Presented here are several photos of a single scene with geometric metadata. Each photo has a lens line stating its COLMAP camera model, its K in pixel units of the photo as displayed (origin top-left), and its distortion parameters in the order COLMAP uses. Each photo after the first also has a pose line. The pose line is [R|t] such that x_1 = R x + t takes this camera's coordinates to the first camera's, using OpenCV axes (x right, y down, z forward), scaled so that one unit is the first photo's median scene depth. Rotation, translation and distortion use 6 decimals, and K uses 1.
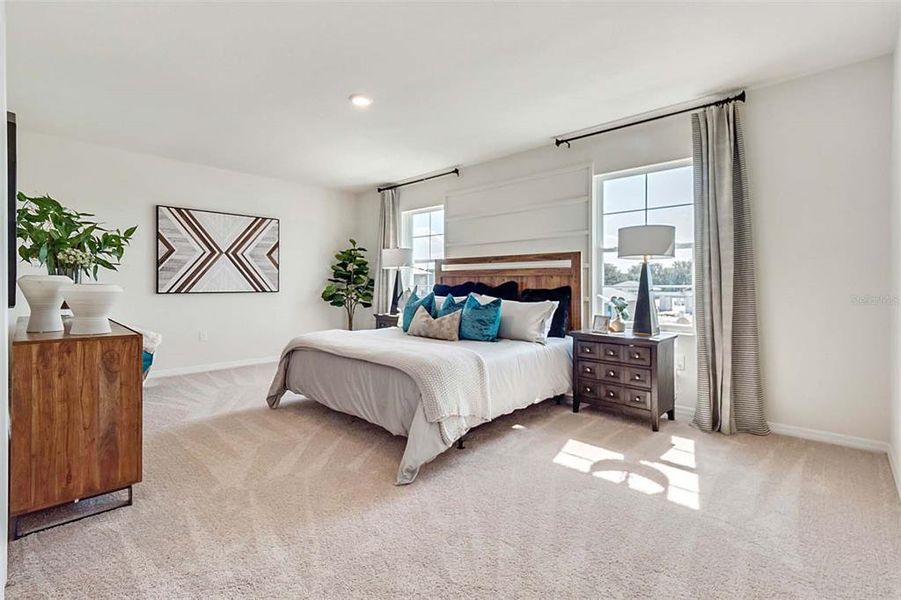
lens RADIAL K [[413.2, 0, 448.4], [0, 413.2, 278.8], [0, 0, 1]] dist [-0.005765, -0.005661]
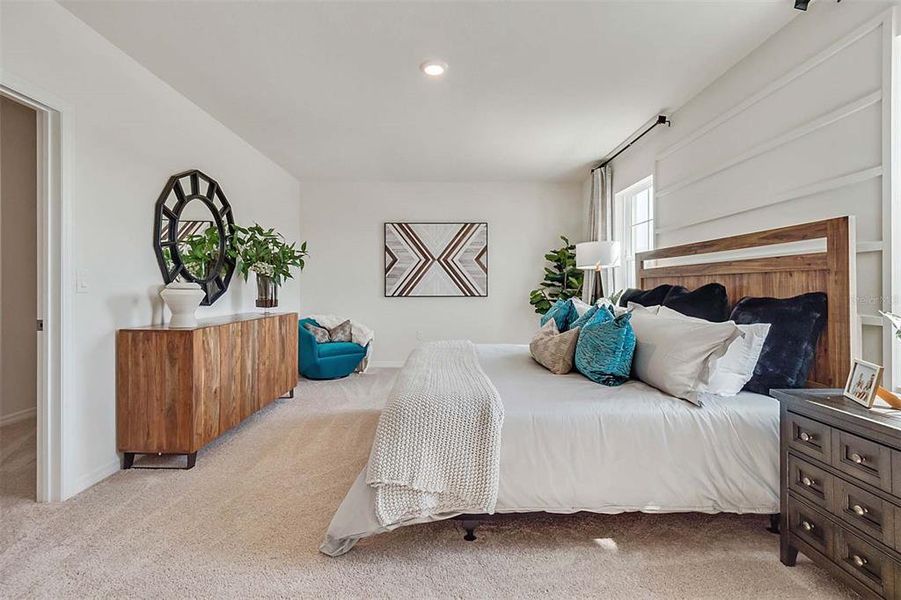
lens RADIAL K [[413.2, 0, 446.1], [0, 413.2, 286.0], [0, 0, 1]] dist [-0.005765, -0.005661]
pose [[0.692856, -0.006171, -0.721049, 0.280843], [0.010932, 0.999938, 0.001947, 0.004277], [0.720993, -0.009231, 0.692881, 0.305814]]
